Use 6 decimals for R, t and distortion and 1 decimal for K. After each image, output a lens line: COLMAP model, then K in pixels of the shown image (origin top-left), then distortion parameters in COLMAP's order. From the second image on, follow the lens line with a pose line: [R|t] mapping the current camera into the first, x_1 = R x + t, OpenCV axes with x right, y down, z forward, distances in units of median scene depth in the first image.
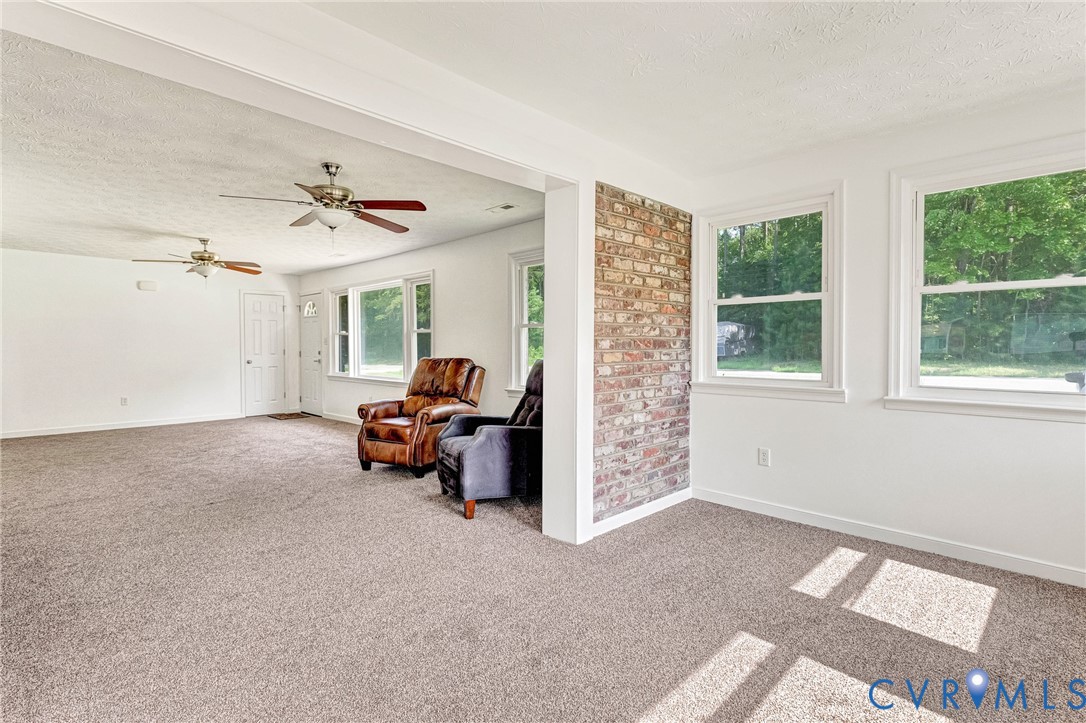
lens RADIAL K [[514.1, 0, 535.4], [0, 514.1, 351.3], [0, 0, 1]] dist [0.012220, -0.002960]
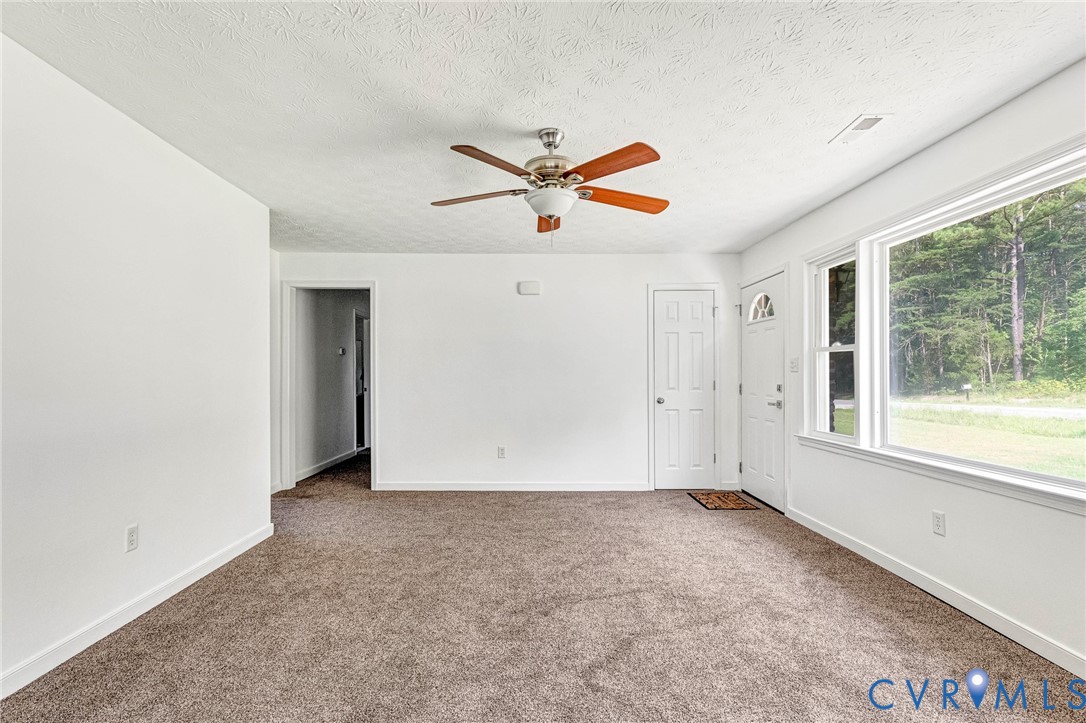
lens RADIAL K [[514.1, 0, 537.8], [0, 514.1, 376.3], [0, 0, 1]] dist [0.012220, -0.002960]
pose [[0.705416, 0.001992, -0.708791, -0.386562], [-0.008437, 0.999949, -0.005587, -0.006826], [0.708743, 0.009921, 0.705397, 0.802249]]
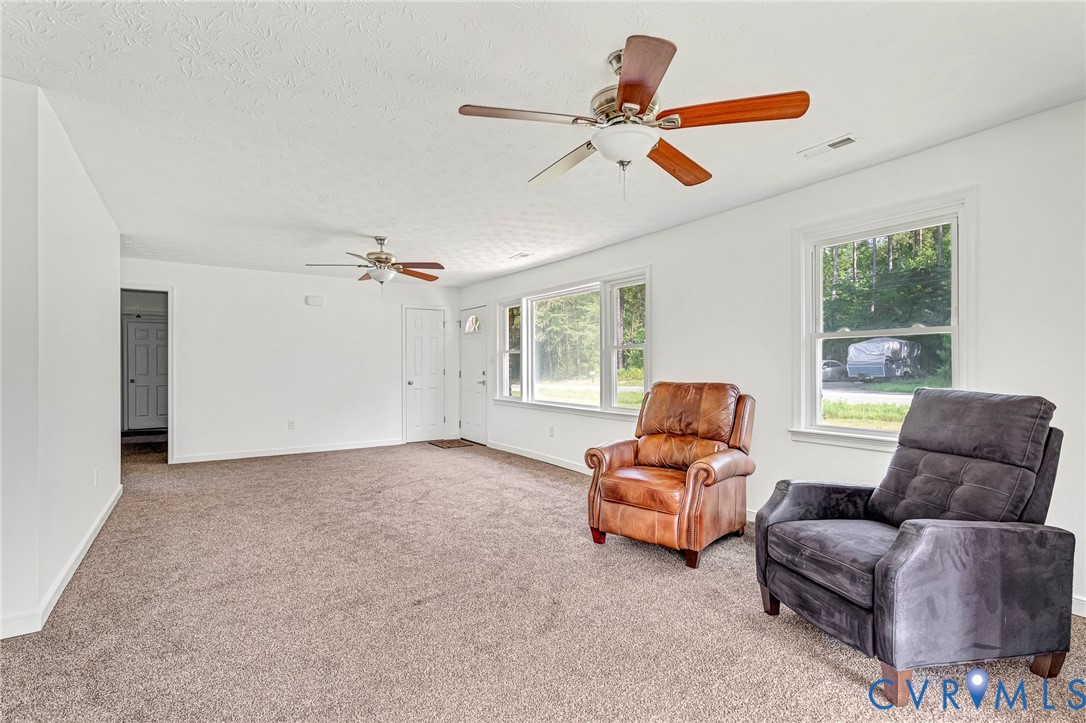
lens RADIAL K [[514.1, 0, 539.0], [0, 514.1, 360.6], [0, 0, 1]] dist [0.012220, -0.002960]
pose [[0.977611, -0.001383, -0.210416, -0.243720], [-0.002756, 0.999809, -0.019374, -0.003106], [0.210402, 0.019520, 0.977420, 0.274336]]
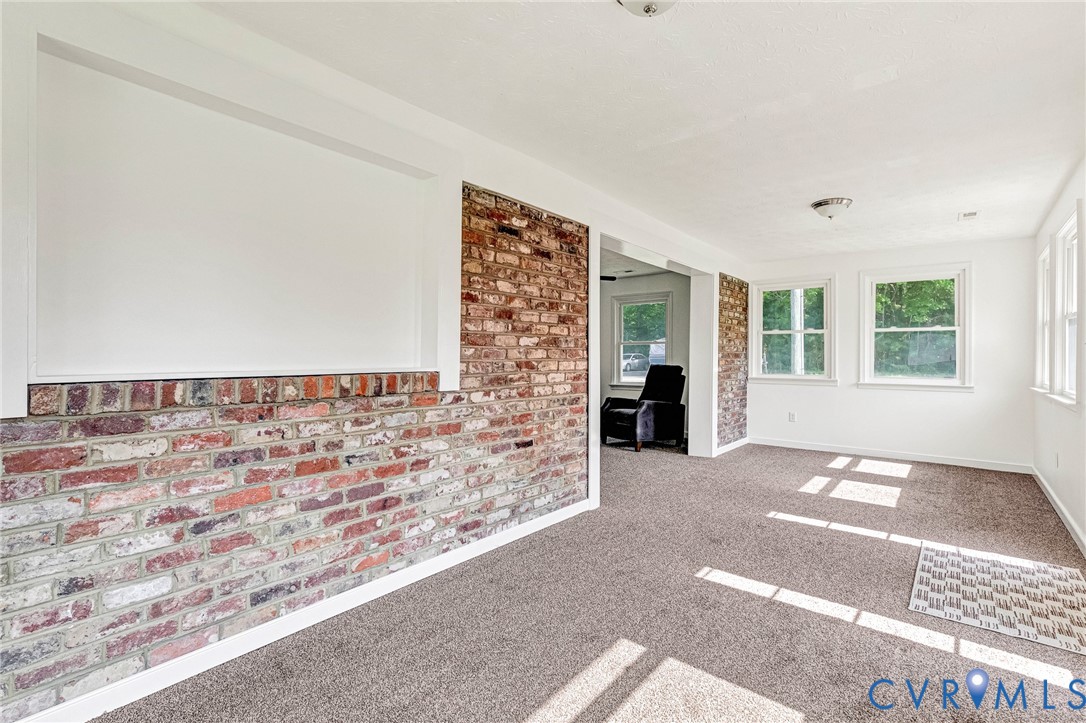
lens RADIAL K [[514.1, 0, 515.7], [0, 514.1, 349.5], [0, 0, 1]] dist [0.012220, -0.002960]
pose [[0.995202, 0.007426, 0.097564, -0.483465], [-0.005007, 0.999675, -0.025016, 0.009450], [-0.097718, 0.024408, 0.994915, -0.499118]]
